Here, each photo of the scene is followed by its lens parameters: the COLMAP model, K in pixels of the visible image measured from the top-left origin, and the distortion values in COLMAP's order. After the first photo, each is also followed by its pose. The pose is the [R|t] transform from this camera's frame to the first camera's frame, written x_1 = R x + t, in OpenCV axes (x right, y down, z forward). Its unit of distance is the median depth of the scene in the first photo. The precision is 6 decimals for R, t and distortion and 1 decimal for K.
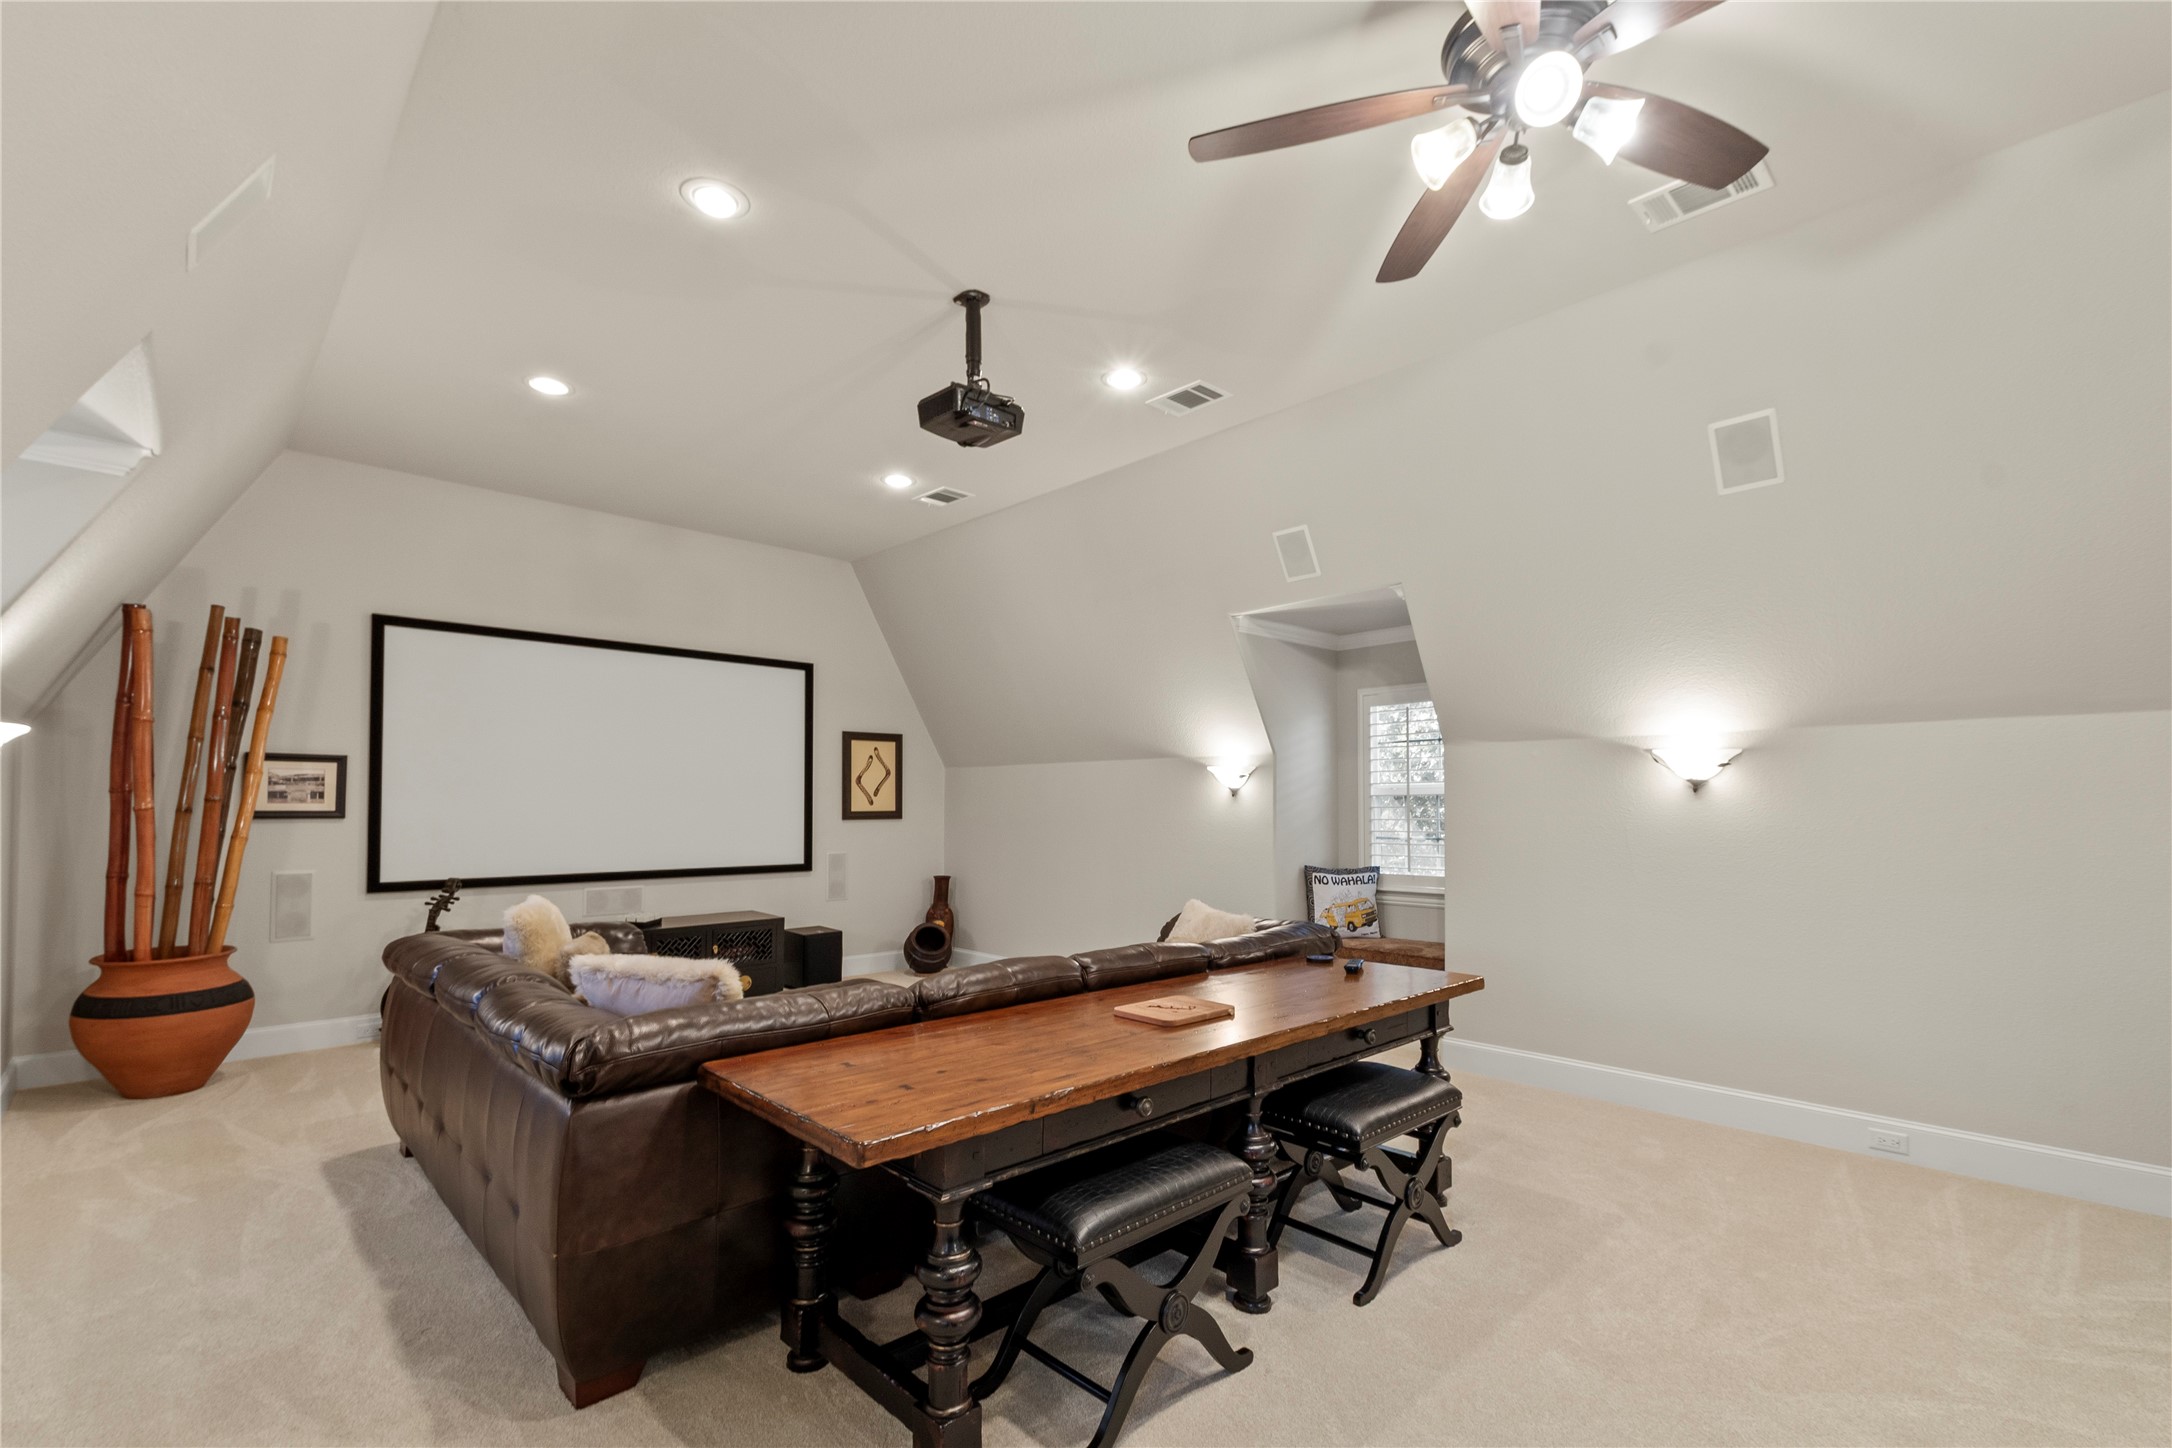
lens RADIAL K [[966.8, 0, 1059.3], [0, 966.8, 780.7], [0, 0, 1]] dist [-0.001272, 0.000057]
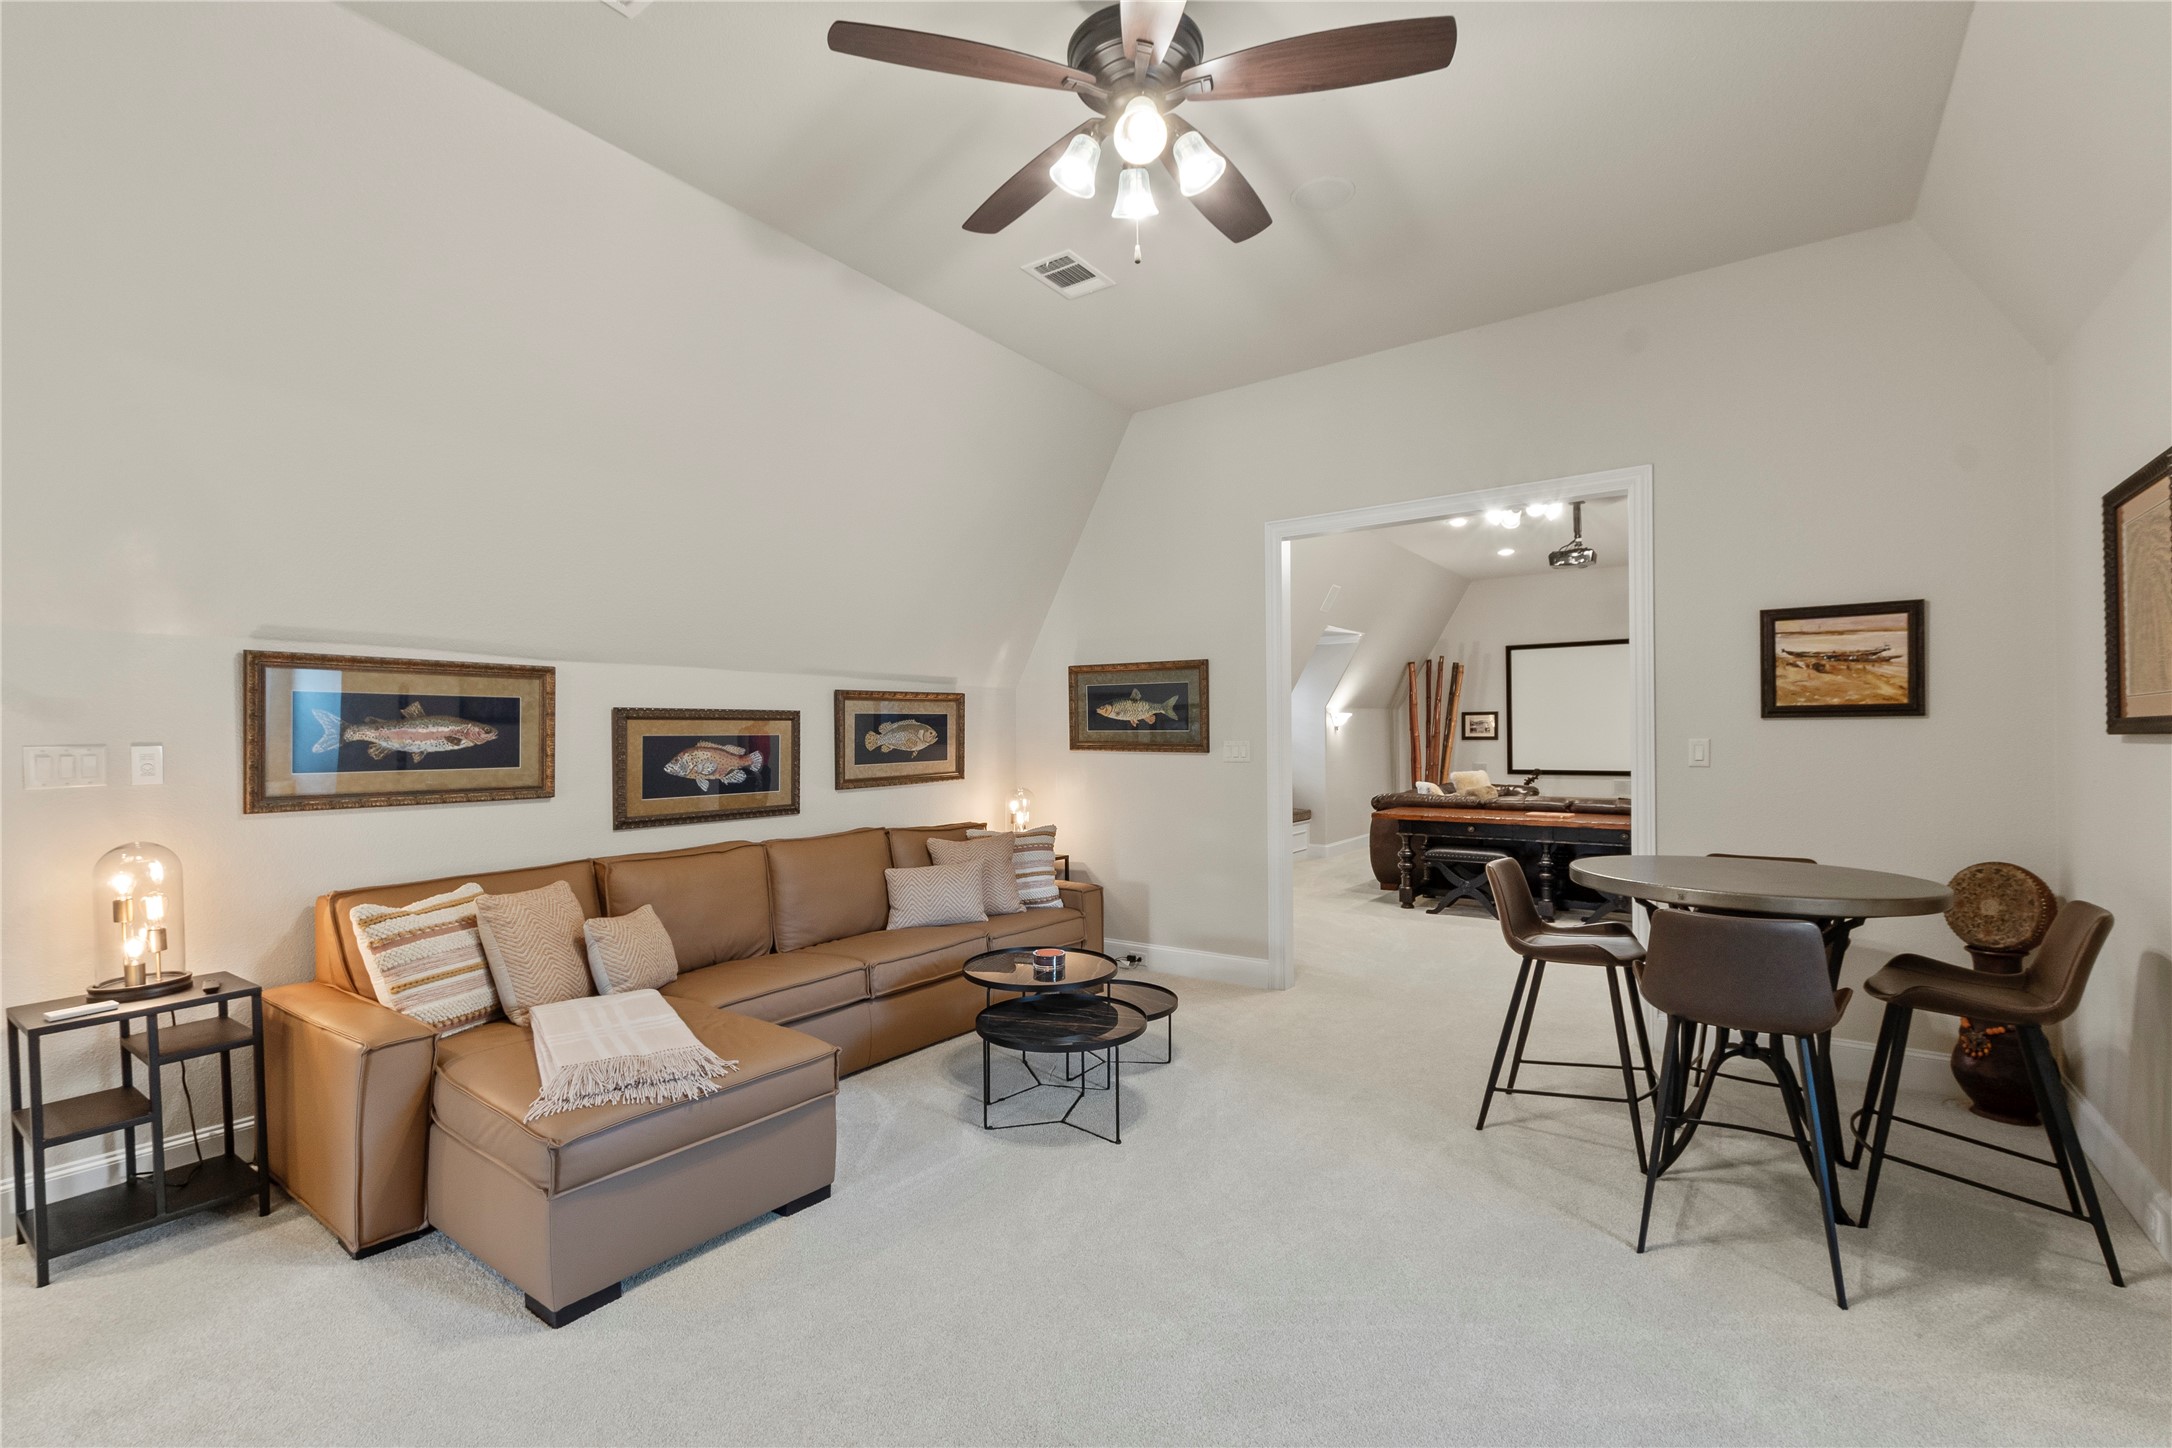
lens RADIAL K [[966.8, 0, 1093.8], [0, 966.8, 732.6], [0, 0, 1]] dist [-0.001272, 0.000057]
pose [[0.203778, -0.000387, -0.979017, 1.246027], [0.035563, 0.999343, 0.007007, -0.026290], [0.978371, -0.036245, 0.203658, -0.359475]]
